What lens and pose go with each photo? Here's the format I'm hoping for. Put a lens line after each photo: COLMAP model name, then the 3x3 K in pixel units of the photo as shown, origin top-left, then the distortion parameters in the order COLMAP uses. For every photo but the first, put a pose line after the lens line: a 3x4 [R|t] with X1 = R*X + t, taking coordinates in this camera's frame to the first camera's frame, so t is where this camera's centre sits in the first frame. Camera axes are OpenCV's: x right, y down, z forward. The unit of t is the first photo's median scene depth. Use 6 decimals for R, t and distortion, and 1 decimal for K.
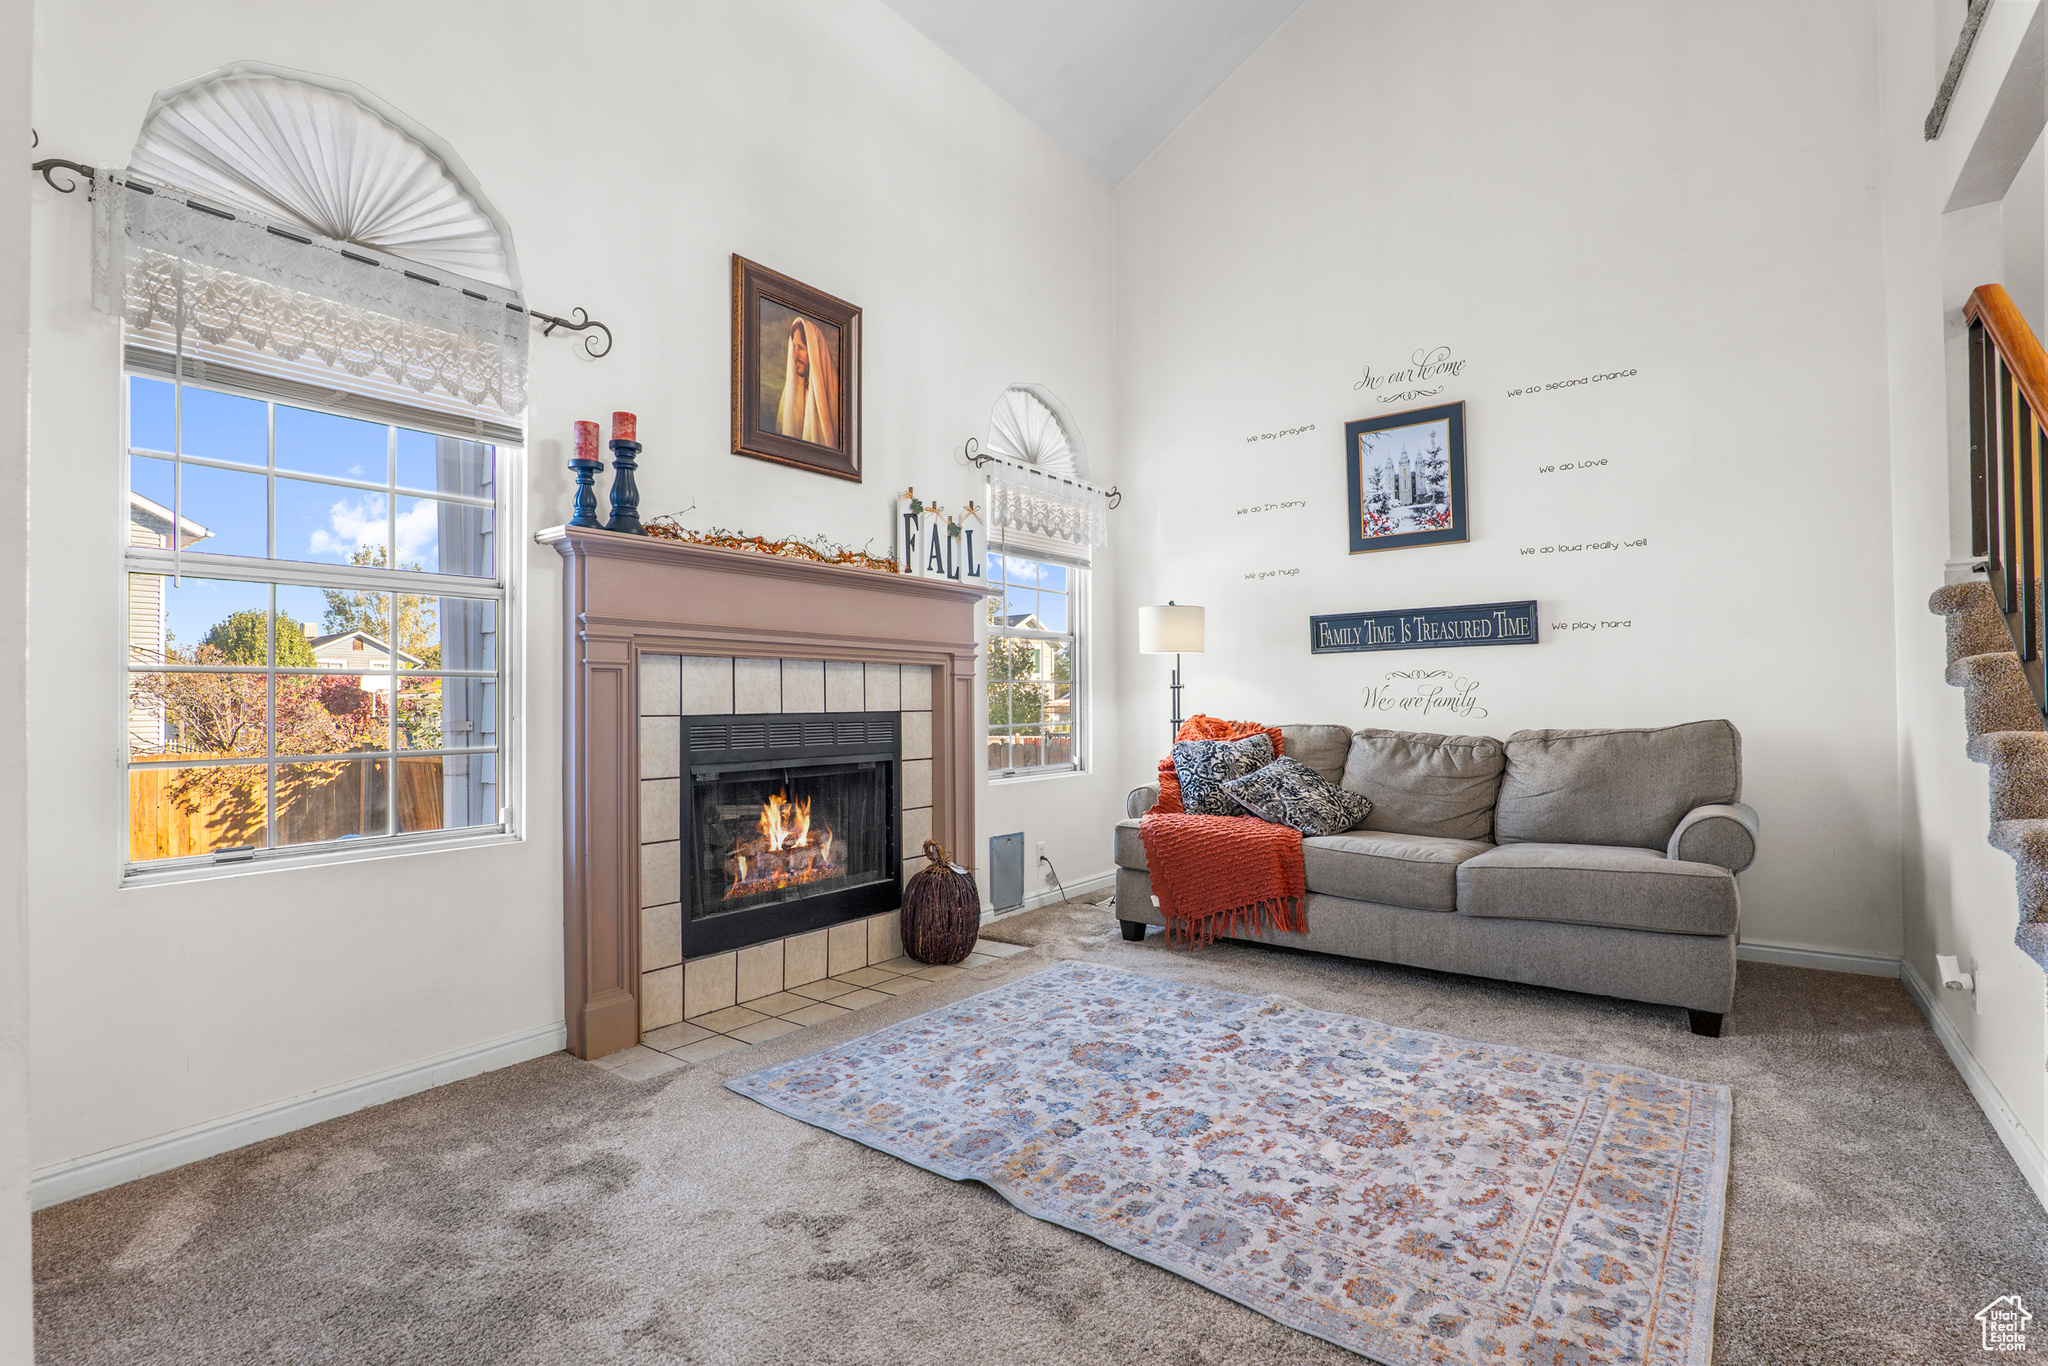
lens RADIAL K [[952.9, 0, 1030.7], [0, 952.9, 692.5], [0, 0, 1]] dist [-0.024836, 0.001357]
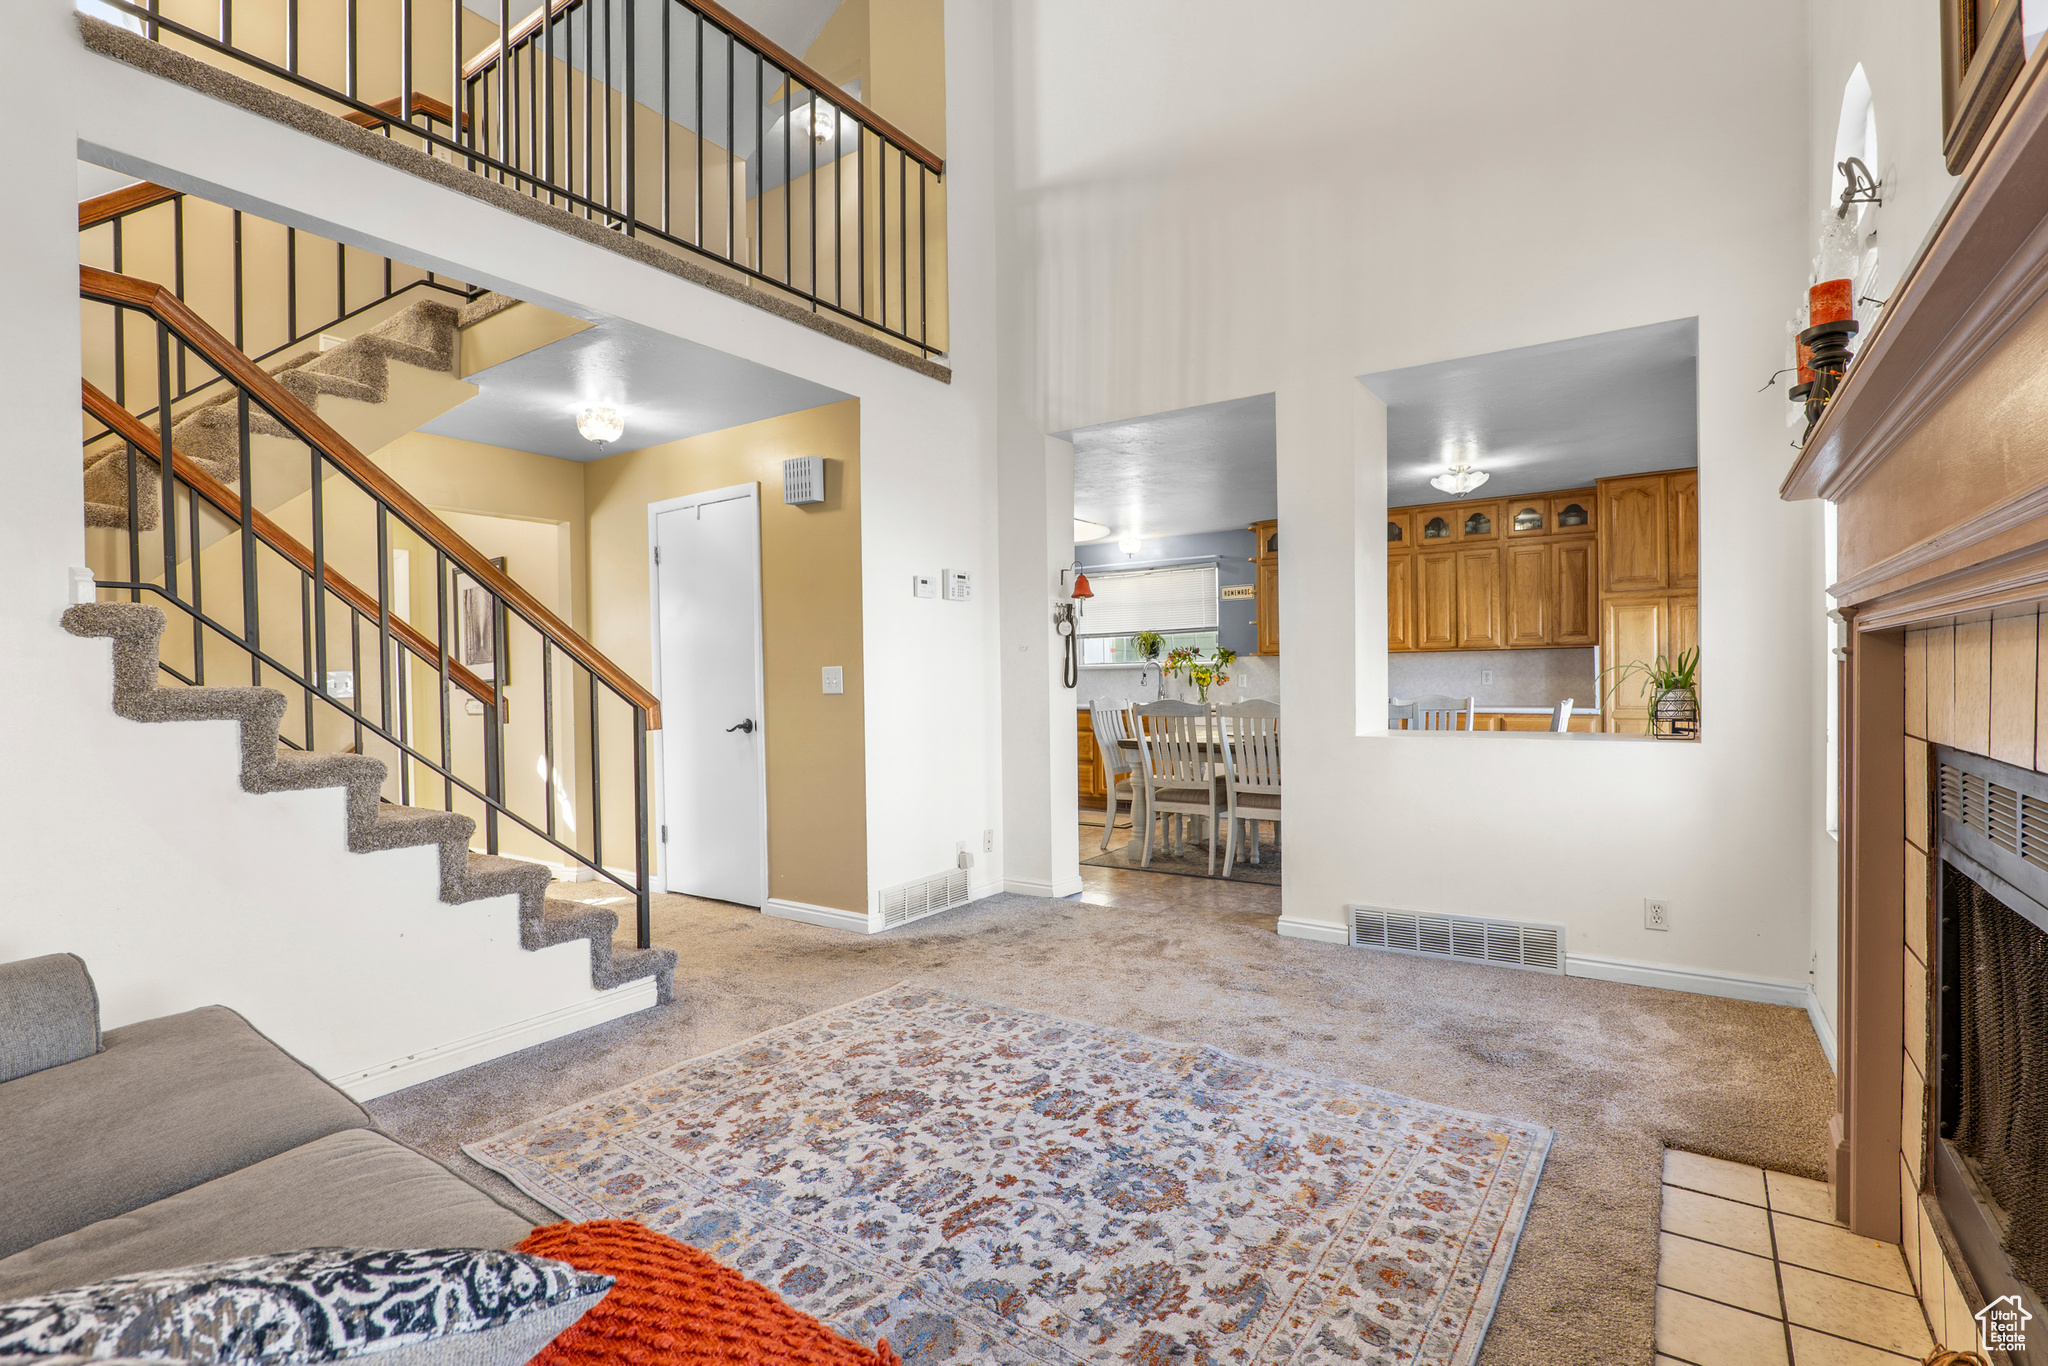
lens RADIAL K [[952.9, 0, 1030.7], [0, 952.9, 692.5], [0, 0, 1]] dist [-0.024836, 0.001357]
pose [[-0.999032, 0.022935, -0.037532, 0.203997], [0.022737, 0.999725, 0.005693, -0.022090], [0.037652, 0.004834, -0.999279, 1.934746]]
